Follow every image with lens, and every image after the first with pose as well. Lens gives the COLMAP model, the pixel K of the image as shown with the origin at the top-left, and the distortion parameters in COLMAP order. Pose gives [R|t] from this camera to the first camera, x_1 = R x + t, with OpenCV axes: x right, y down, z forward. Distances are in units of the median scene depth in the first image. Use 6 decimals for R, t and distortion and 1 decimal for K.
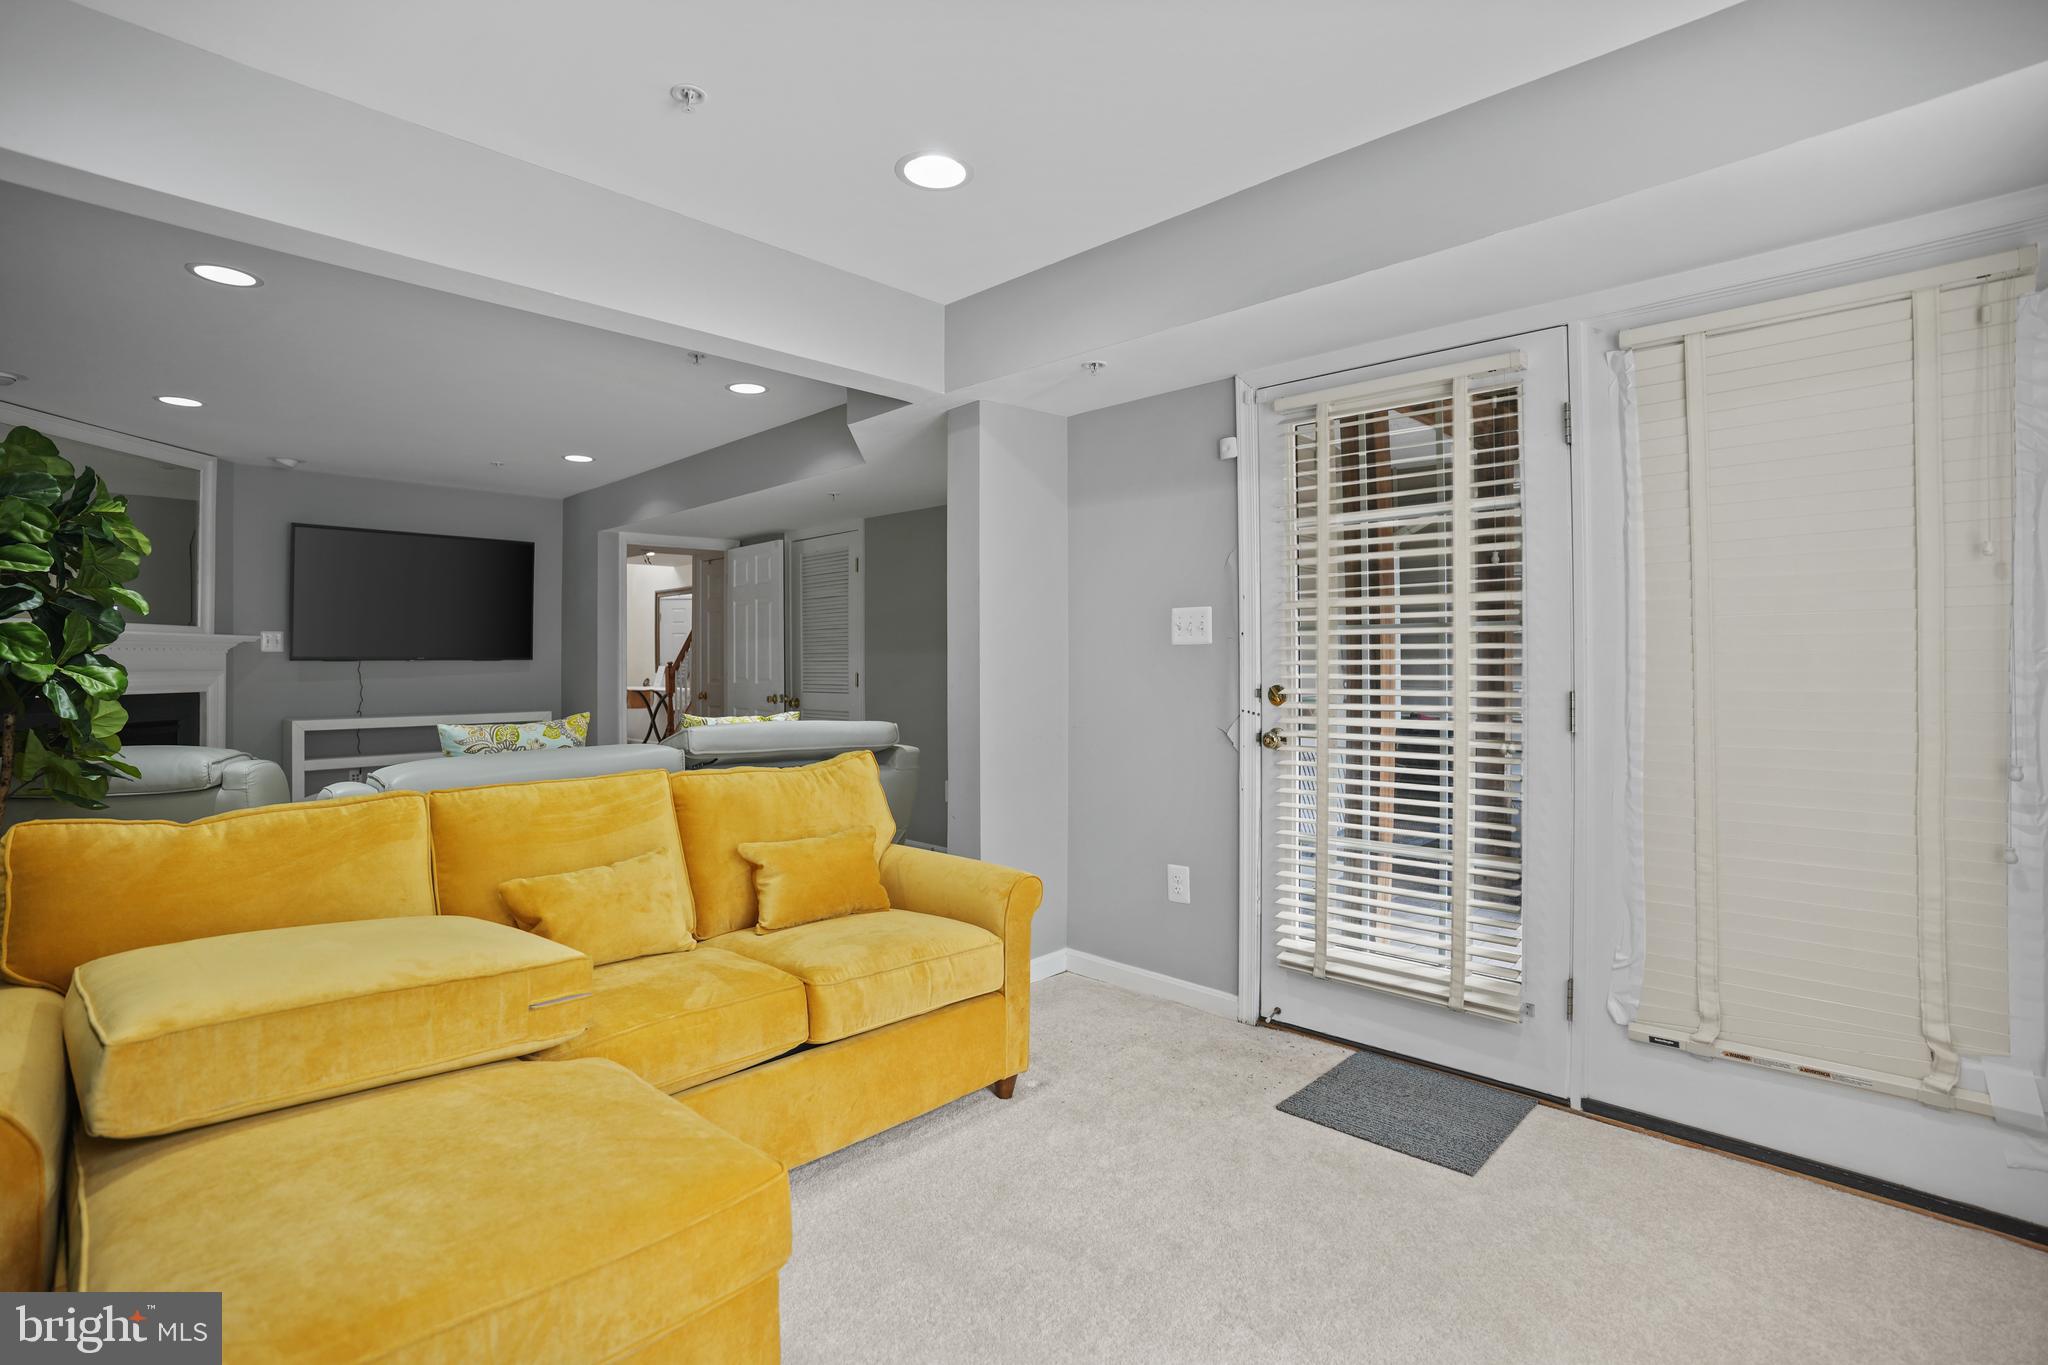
lens RADIAL K [[981.8, 0, 1007.5], [0, 981.8, 673.2], [0, 0, 1]] dist [-0.042785, 0.001142]
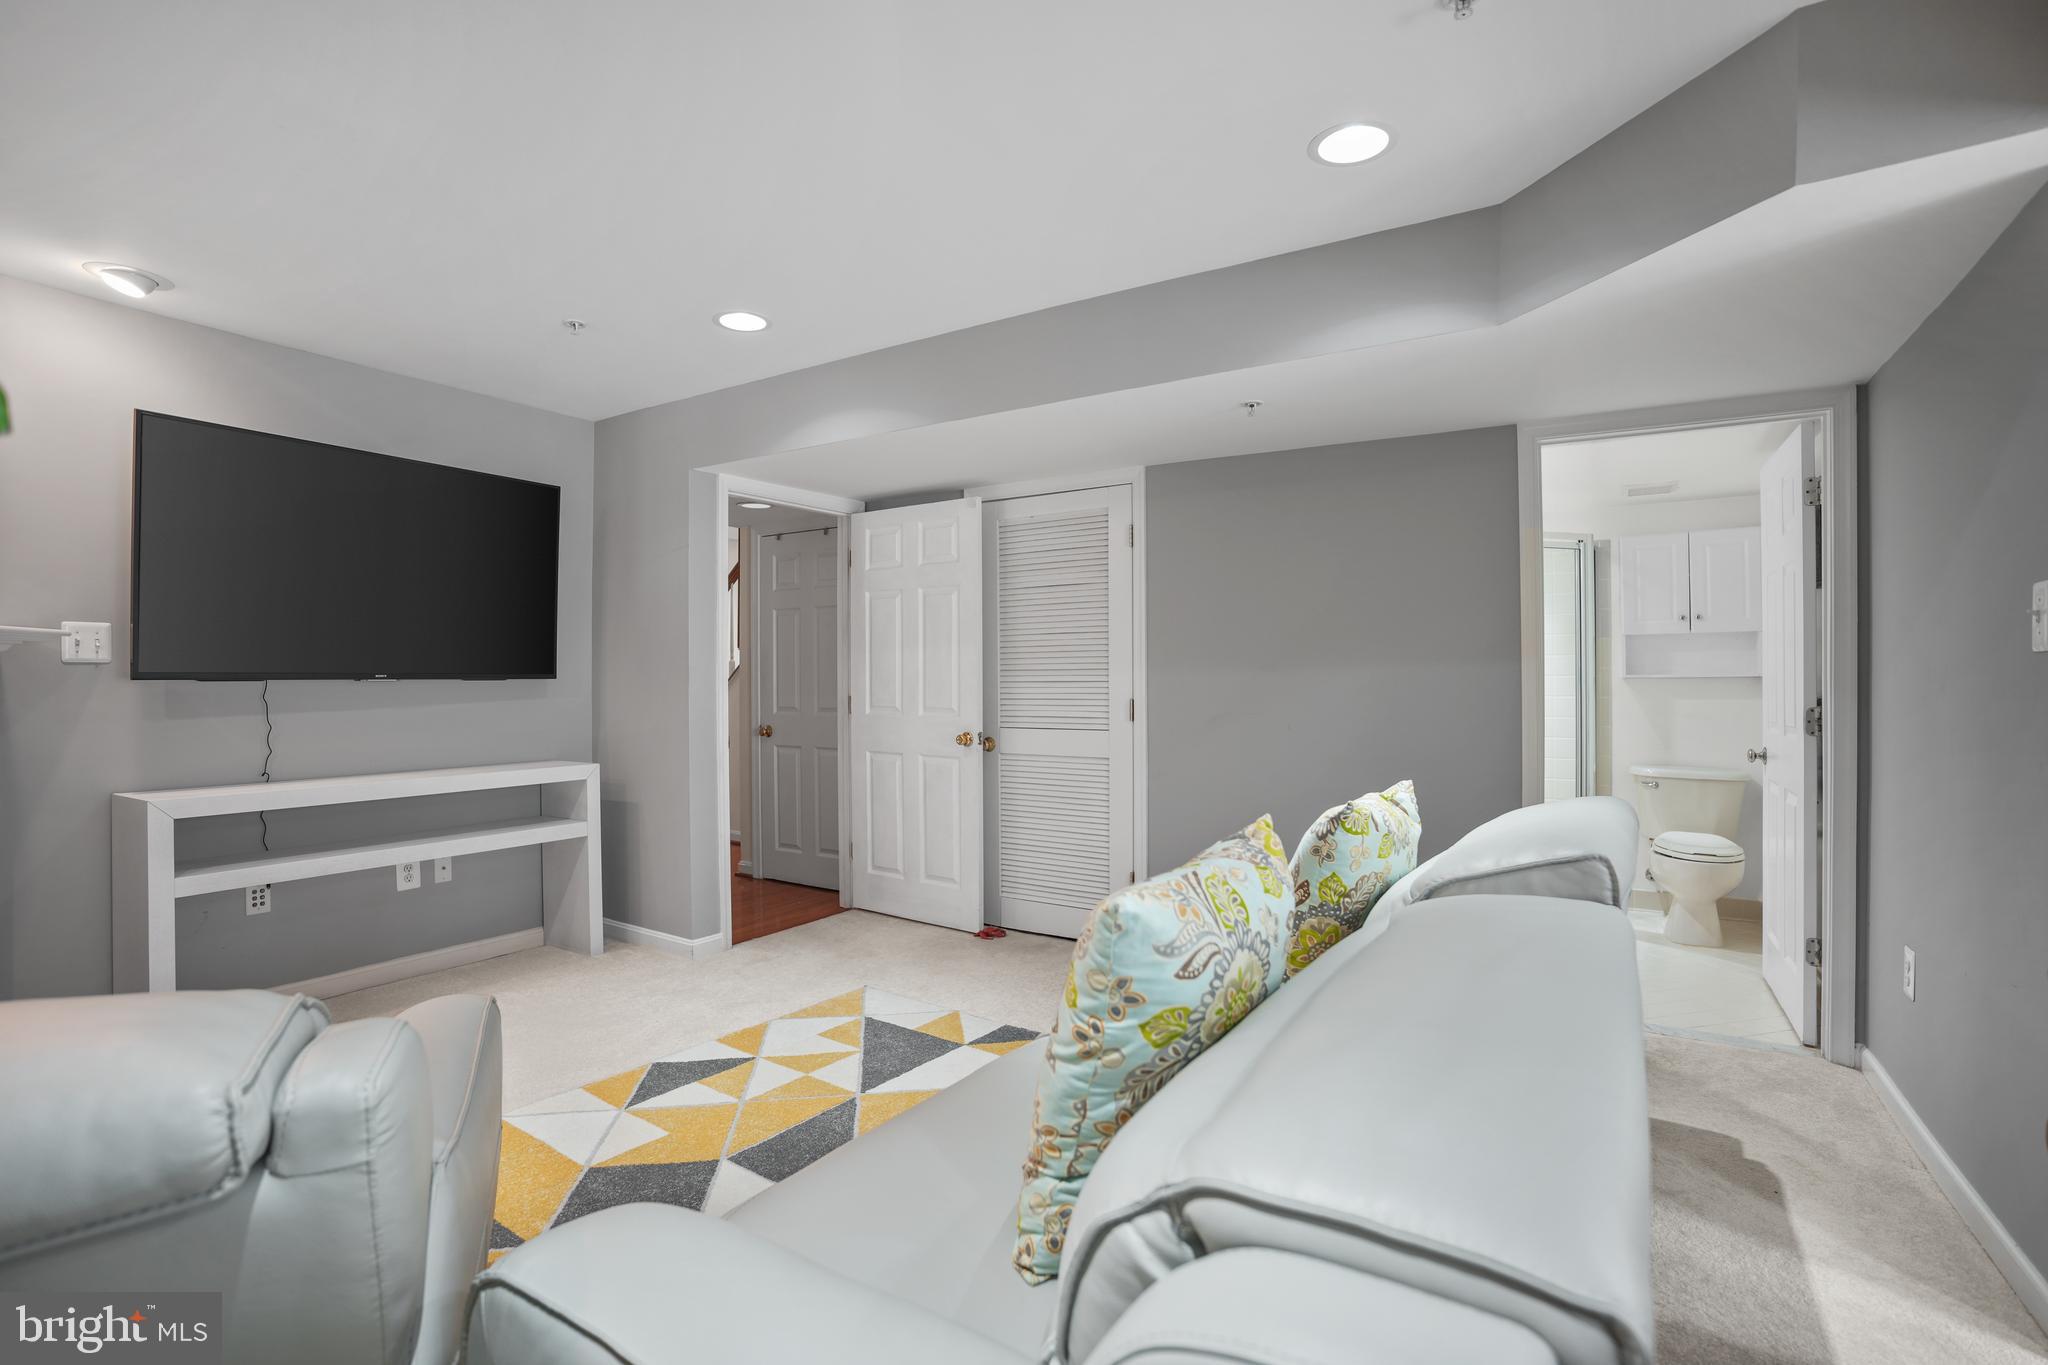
lens RADIAL K [[981.8, 0, 1029.5], [0, 981.8, 676.4], [0, 0, 1]] dist [-0.042785, 0.001142]
pose [[0.975964, 0.003642, 0.217904, -0.339084], [-0.000402, 0.999889, -0.014914, -0.005898], [-0.217934, 0.014468, 0.975856, 0.349553]]
